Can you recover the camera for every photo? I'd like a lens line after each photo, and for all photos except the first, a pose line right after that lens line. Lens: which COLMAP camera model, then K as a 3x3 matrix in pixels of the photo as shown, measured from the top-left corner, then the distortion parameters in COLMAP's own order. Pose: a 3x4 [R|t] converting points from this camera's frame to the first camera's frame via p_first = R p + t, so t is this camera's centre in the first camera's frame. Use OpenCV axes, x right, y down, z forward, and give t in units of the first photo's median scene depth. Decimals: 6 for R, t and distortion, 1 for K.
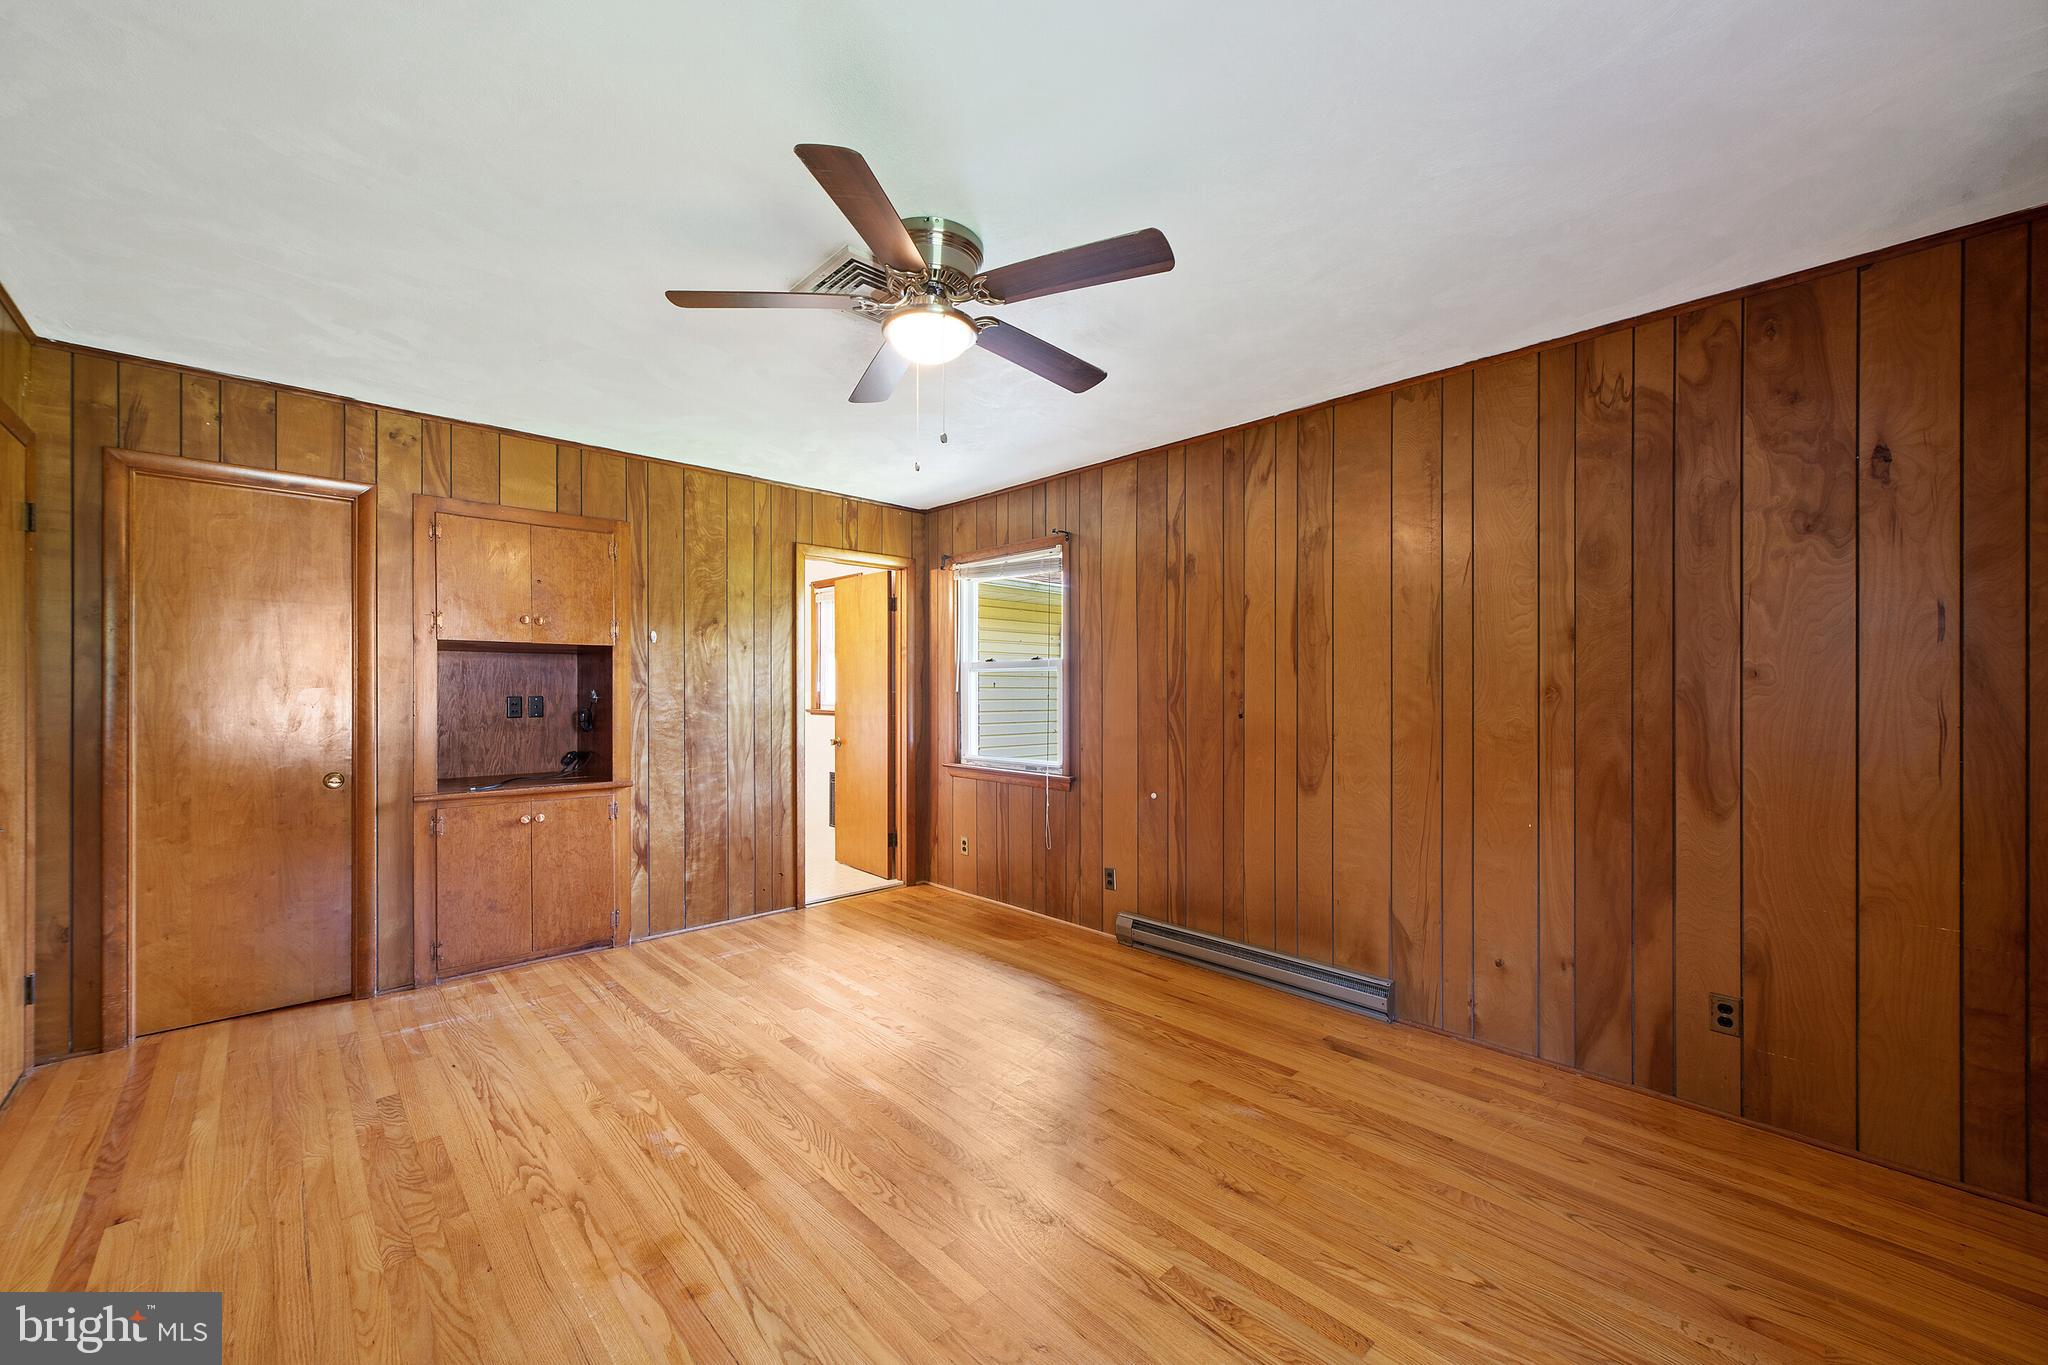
lens RADIAL K [[791.1, 0, 1016.6], [0, 791.1, 686.4], [0, 0, 1]] dist [-0.005594, 0.001311]
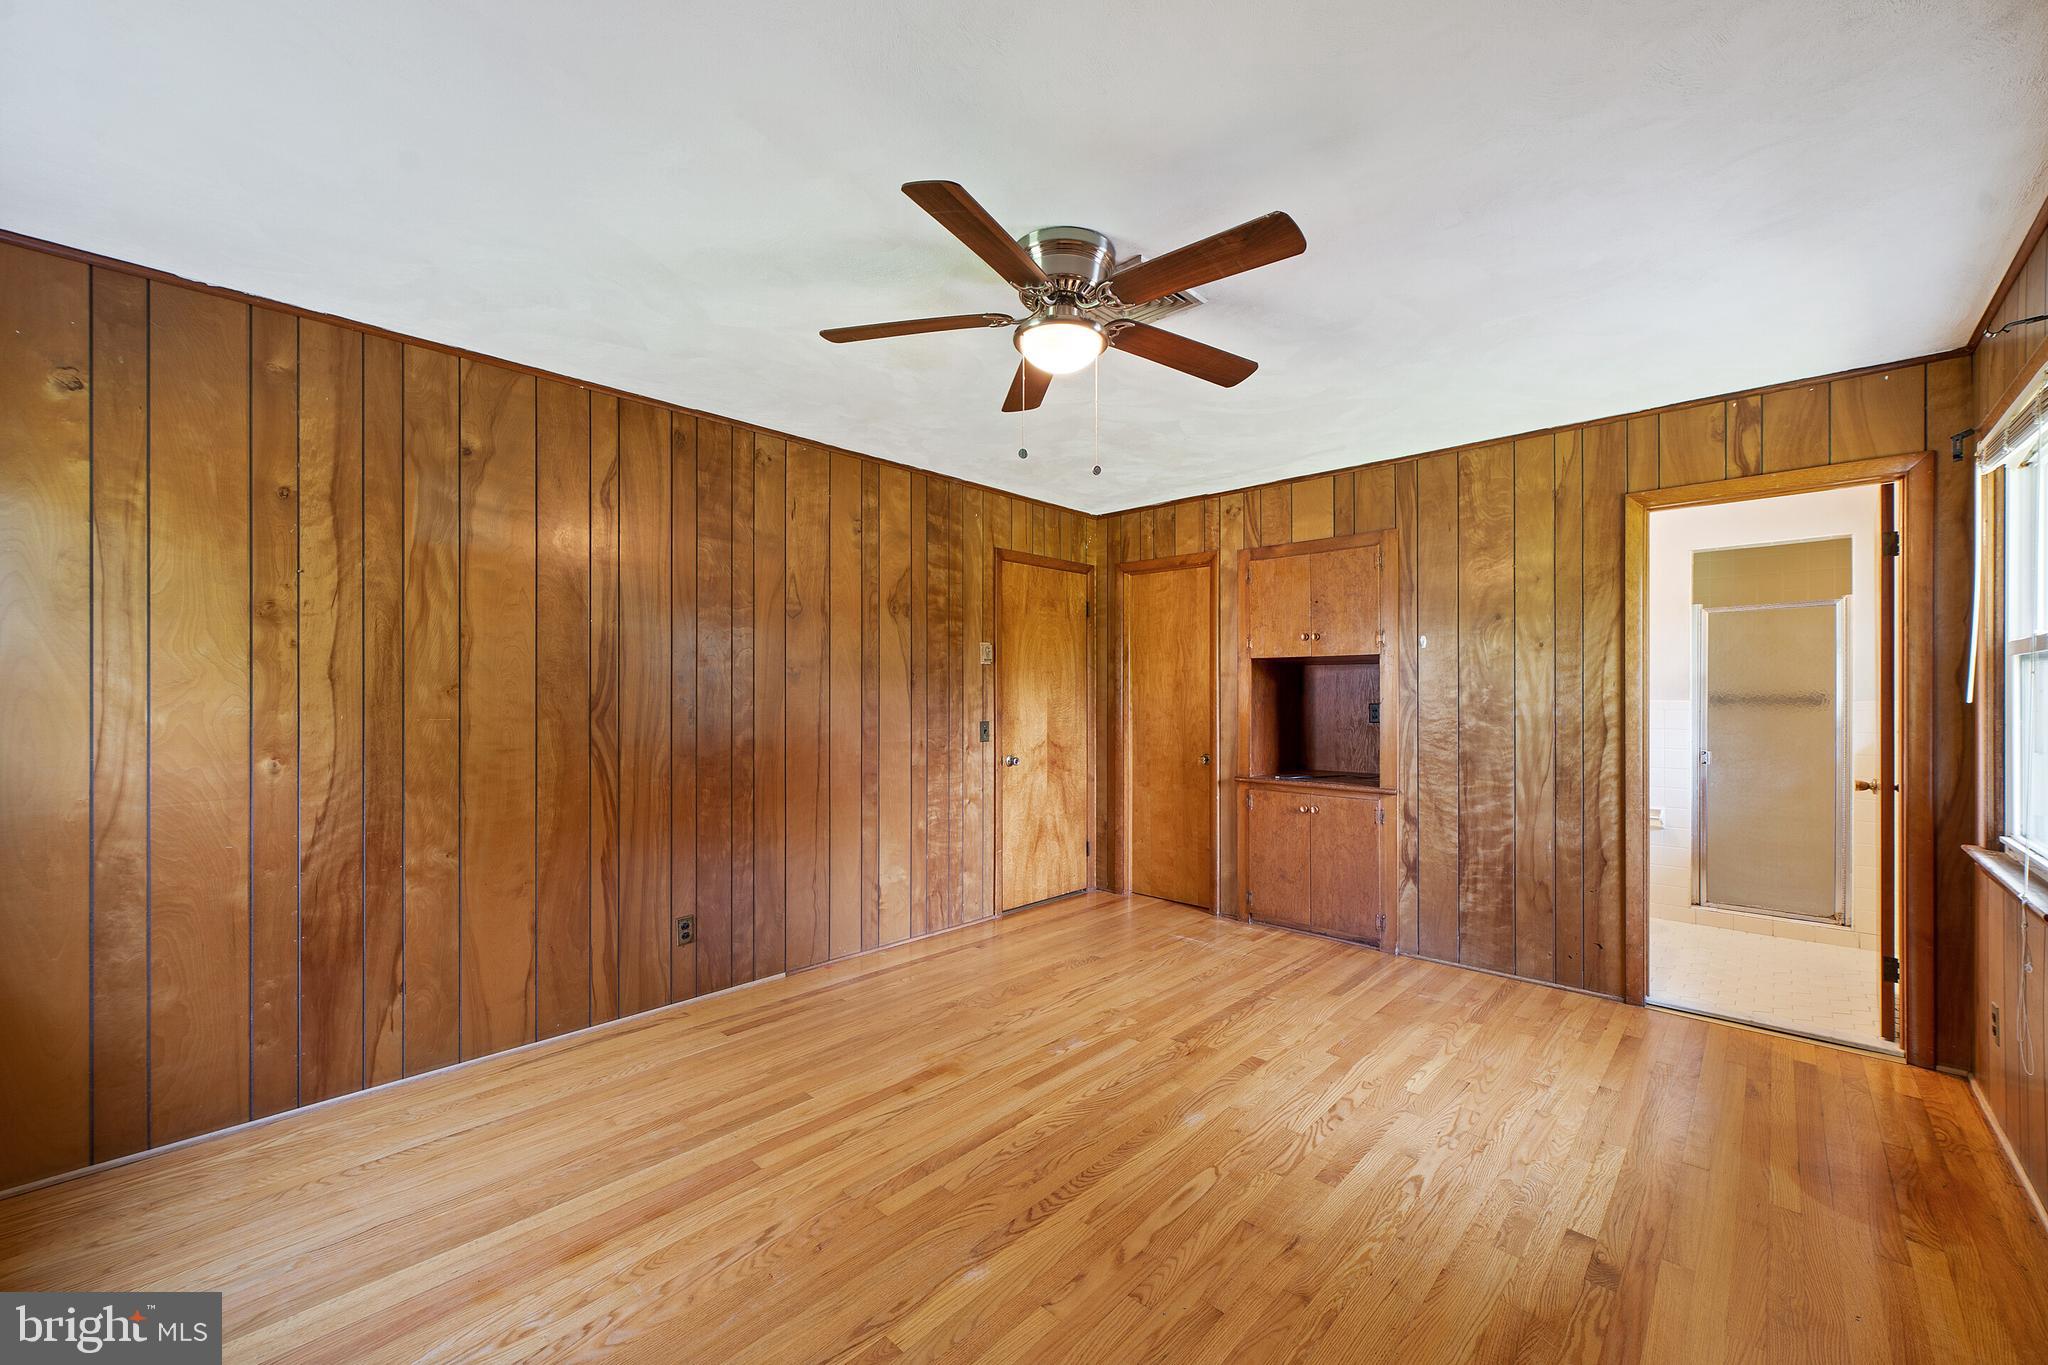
lens RADIAL K [[791.1, 0, 1017.1], [0, 791.1, 695.5], [0, 0, 1]] dist [-0.005594, 0.001311]
pose [[0.049758, -0.001143, -0.998761, 0.480499], [0.003323, 0.999994, -0.000979, 0.001364], [0.998756, -0.003270, 0.049762, 0.480817]]
